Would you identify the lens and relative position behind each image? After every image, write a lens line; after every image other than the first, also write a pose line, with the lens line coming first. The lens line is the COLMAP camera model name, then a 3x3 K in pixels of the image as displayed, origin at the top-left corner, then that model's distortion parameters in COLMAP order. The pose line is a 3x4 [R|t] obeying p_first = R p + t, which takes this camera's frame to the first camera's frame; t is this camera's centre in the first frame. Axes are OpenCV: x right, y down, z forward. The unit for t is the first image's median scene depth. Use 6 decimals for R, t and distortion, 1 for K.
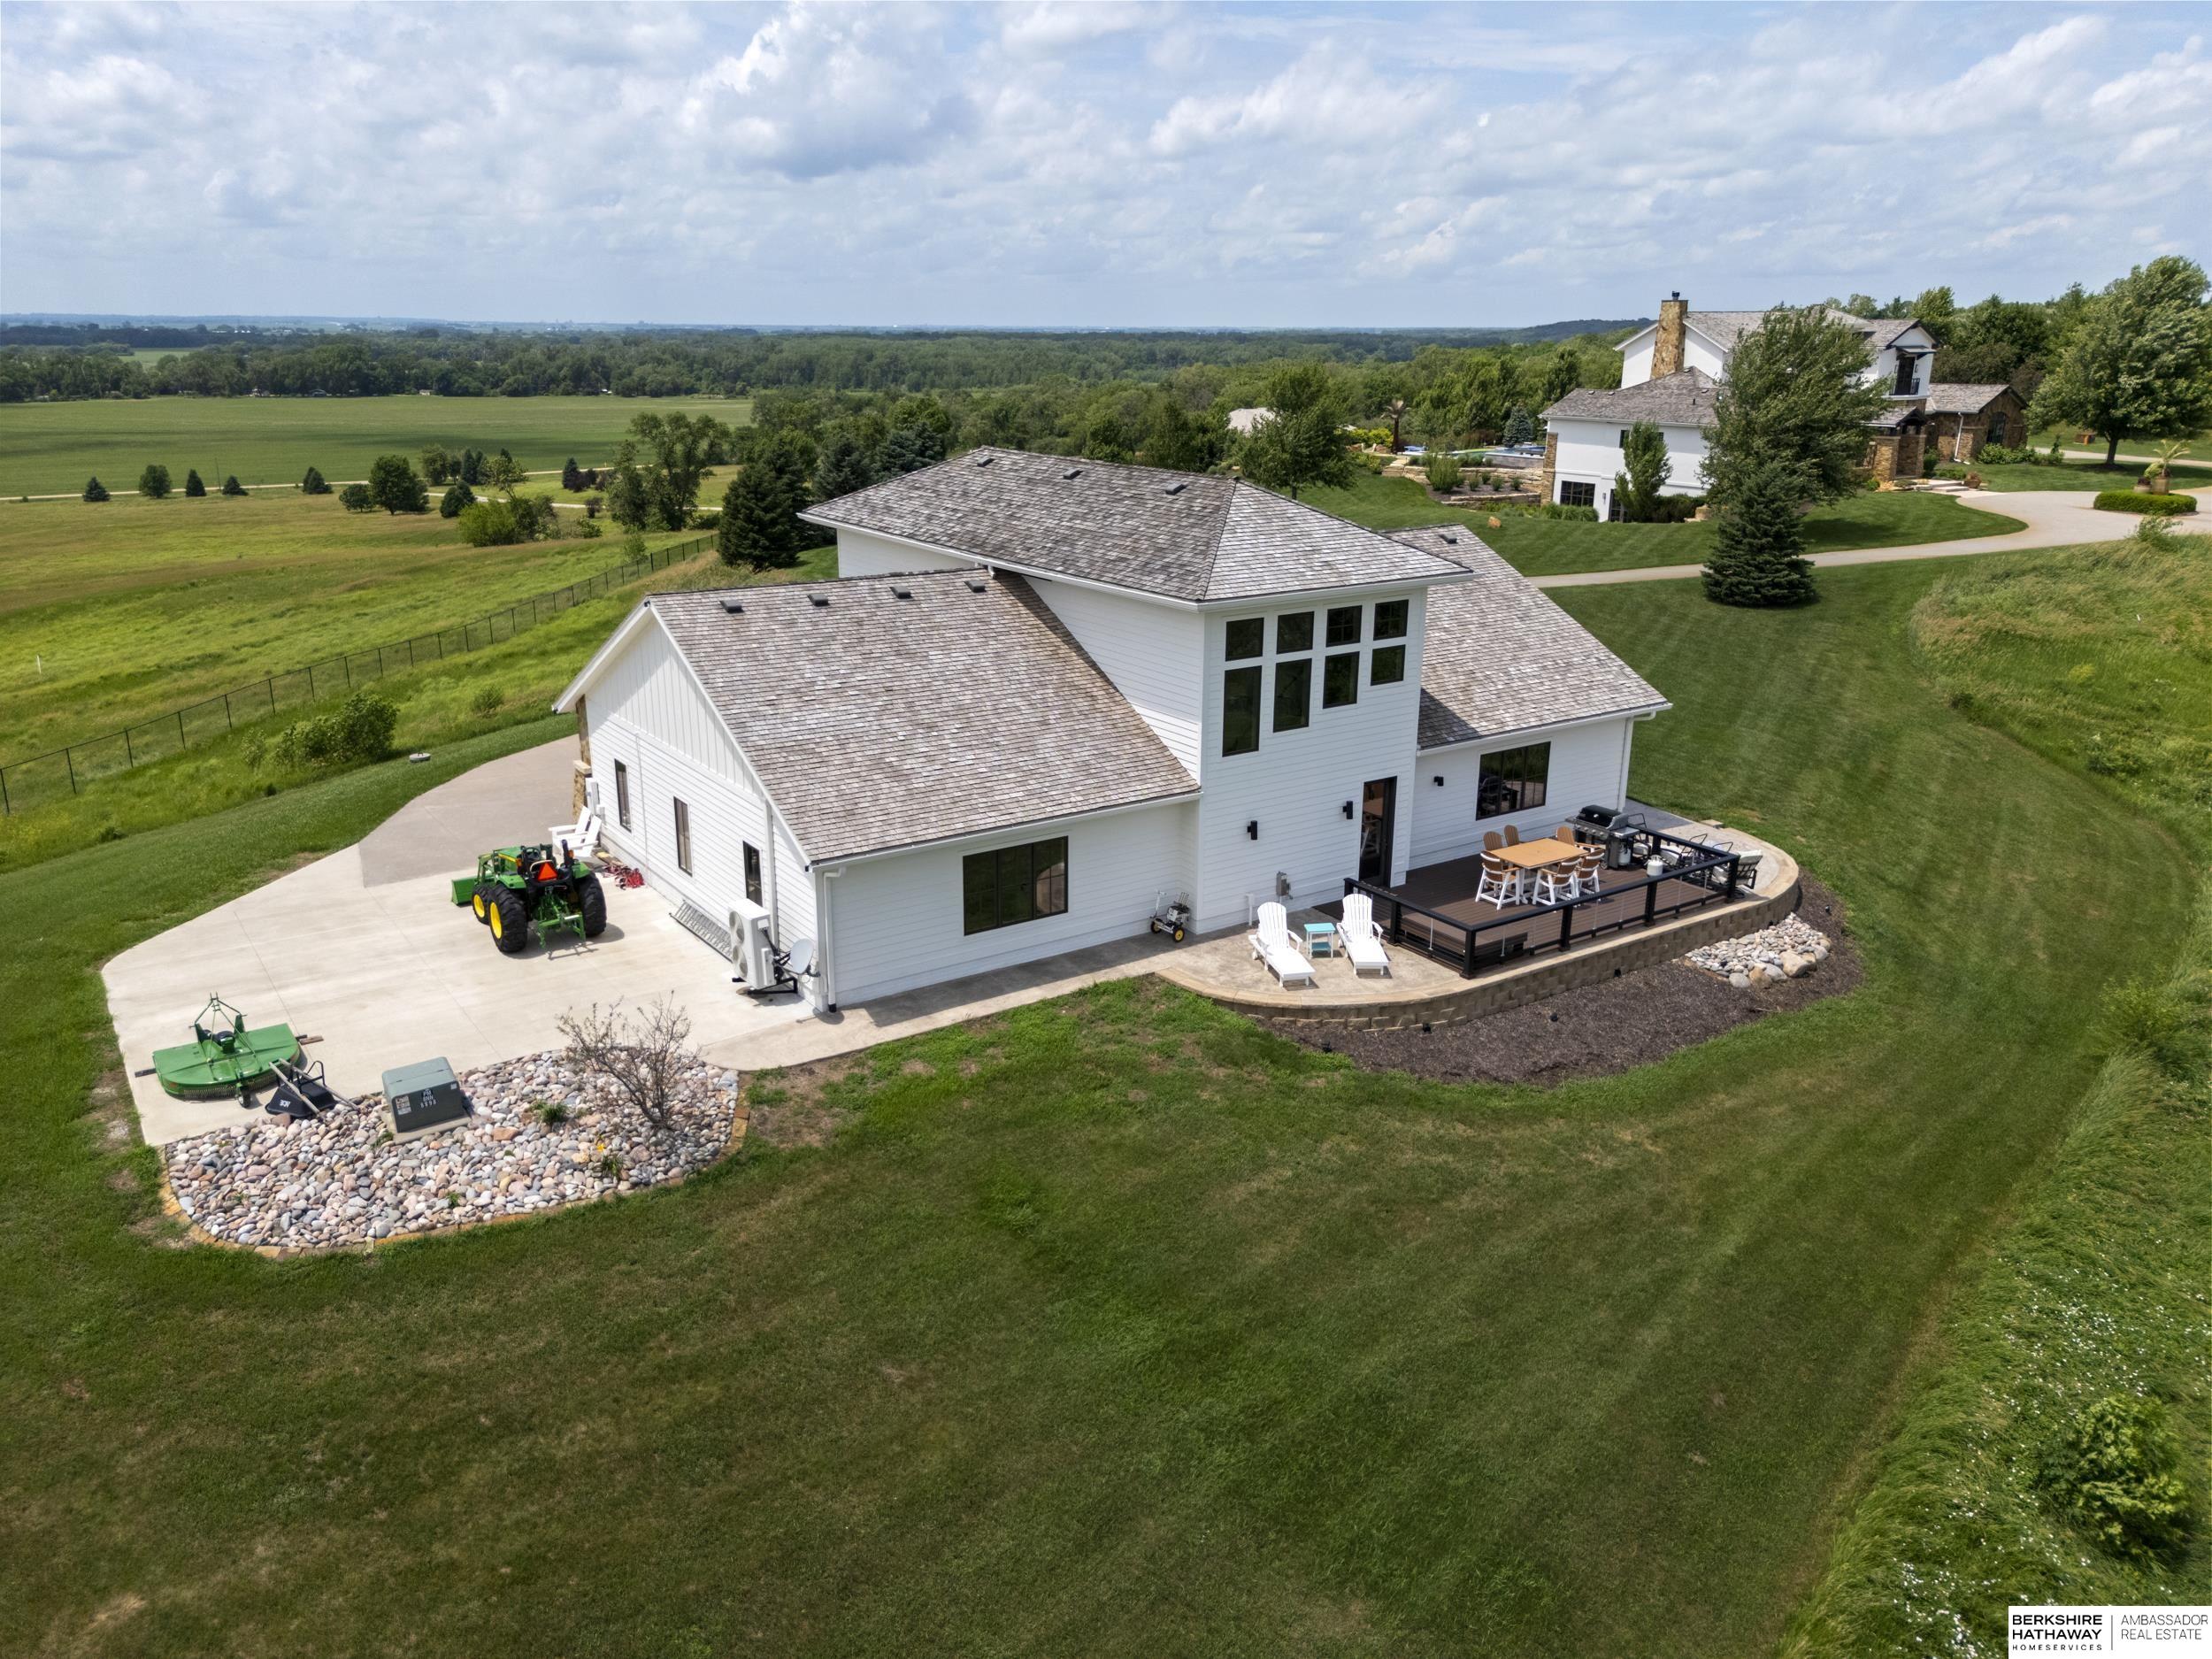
lens RADIAL K [[1643.4, 0, 1098.1], [0, 1643.4, 819.2], [0, 0, 1]] dist [0.037445, -0.007782]
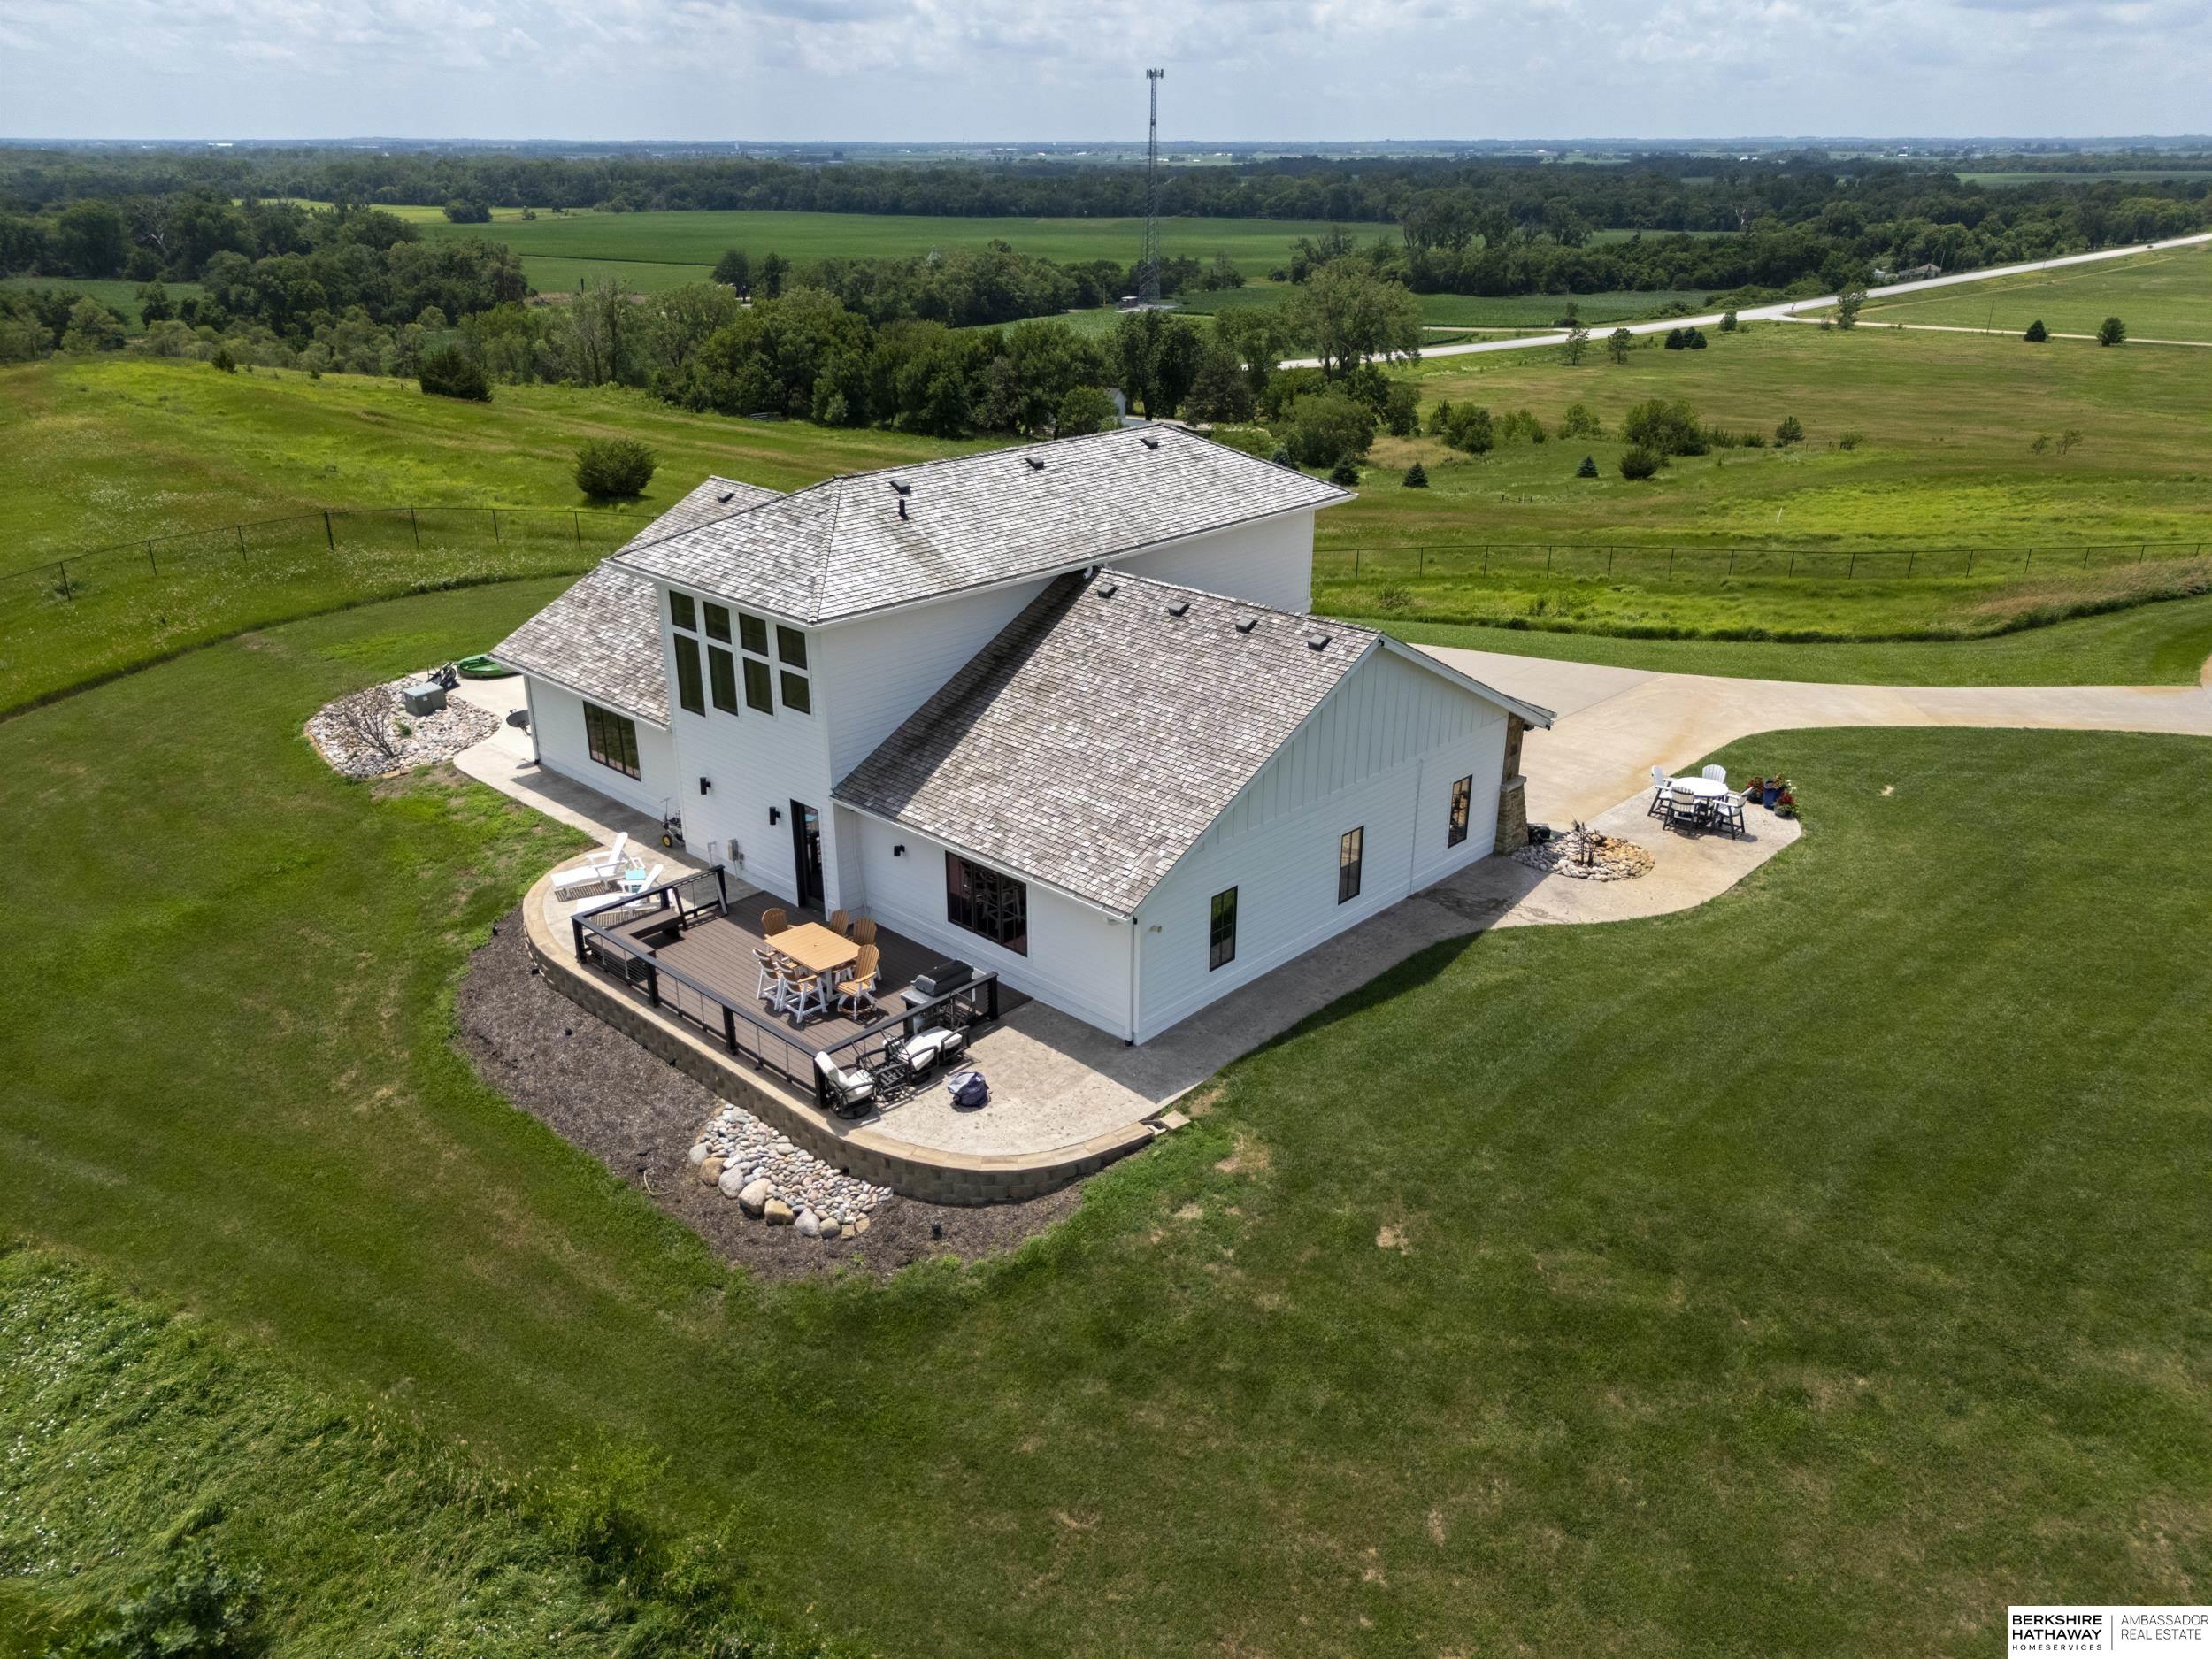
lens RADIAL K [[1633.9, 0, 1098.2], [0, 1633.9, 824.4], [0, 0, 1]] dist [0.080060, -0.059173]
pose [[0.212233, 0.368307, -0.905156, 1.181197], [-0.288916, 0.908498, 0.301925, -0.386680], [0.933534, 0.197436, 0.299223, 0.937132]]
